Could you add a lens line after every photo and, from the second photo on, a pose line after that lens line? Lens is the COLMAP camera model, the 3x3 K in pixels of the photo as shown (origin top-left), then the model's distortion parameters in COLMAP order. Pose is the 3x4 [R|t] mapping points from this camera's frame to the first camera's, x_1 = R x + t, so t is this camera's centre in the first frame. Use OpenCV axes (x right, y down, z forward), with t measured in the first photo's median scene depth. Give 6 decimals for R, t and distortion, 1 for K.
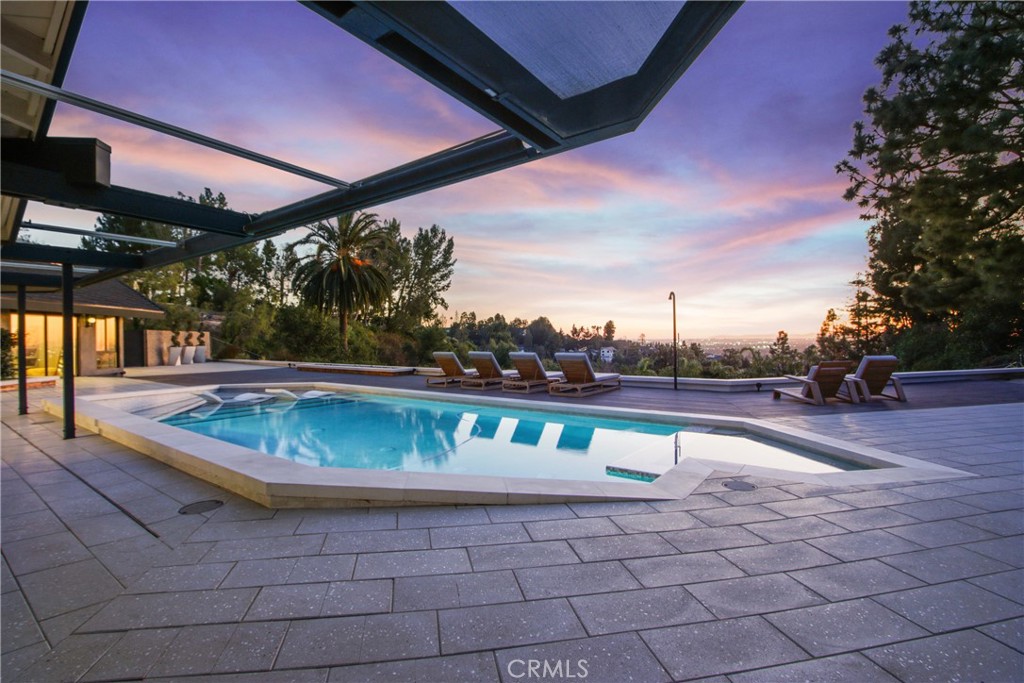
lens RADIAL K [[472.2, 0, 505.3], [0, 472.2, 344.7], [0, 0, 1]] dist [-0.018581, 0.002748]
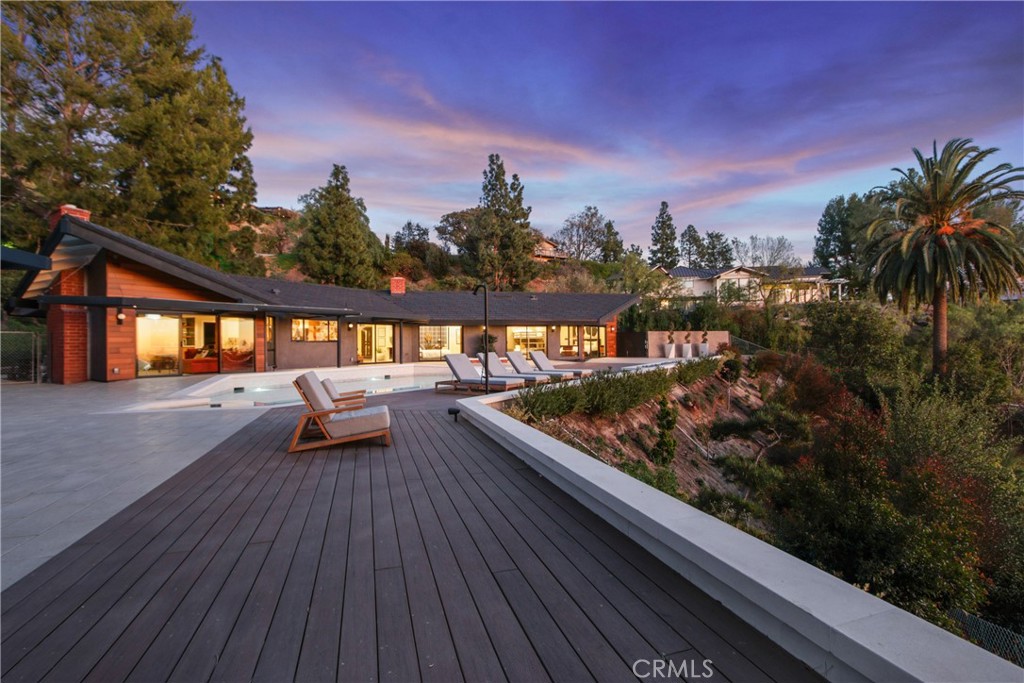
lens RADIAL K [[472.2, 0, 524.7], [0, 472.2, 337.7], [0, 0, 1]] dist [-0.018581, 0.002748]
pose [[0.097563, -0.001820, -0.995228, 0.180730], [-0.004690, 0.999986, -0.002288, -0.002178], [0.995218, 0.004891, 0.097553, 0.158939]]
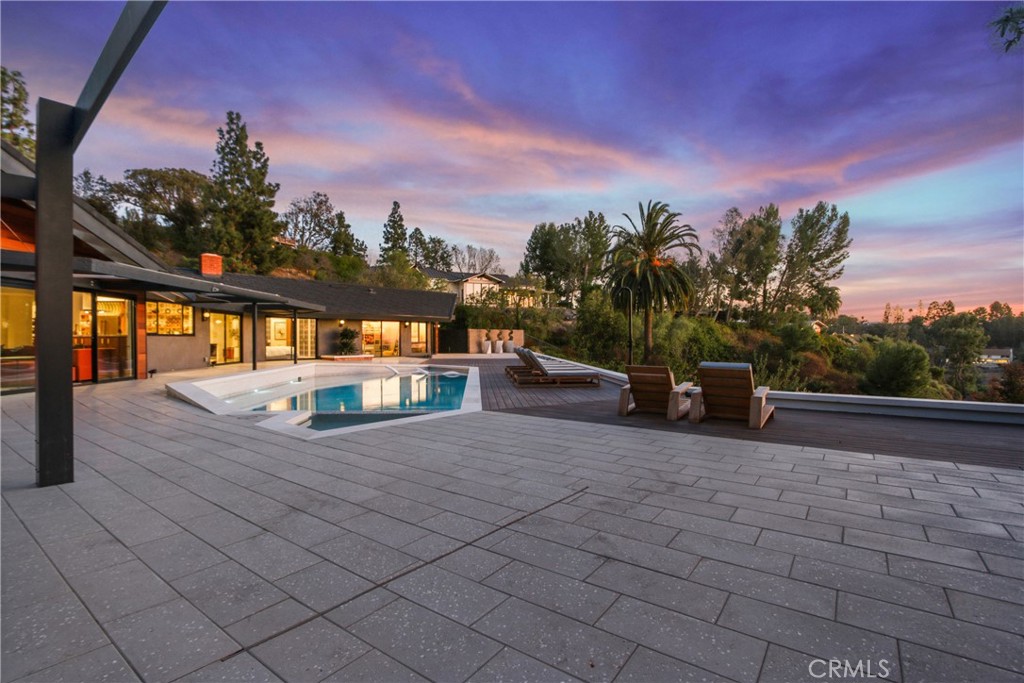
lens RADIAL K [[472.2, 0, 509.8], [0, 472.2, 341.5], [0, 0, 1]] dist [-0.018581, 0.002748]
pose [[0.665848, 0.013353, -0.745968, 0.134864], [-0.014155, 0.999886, 0.005263, -0.000212], [0.745953, 0.007055, 0.665961, 0.032893]]
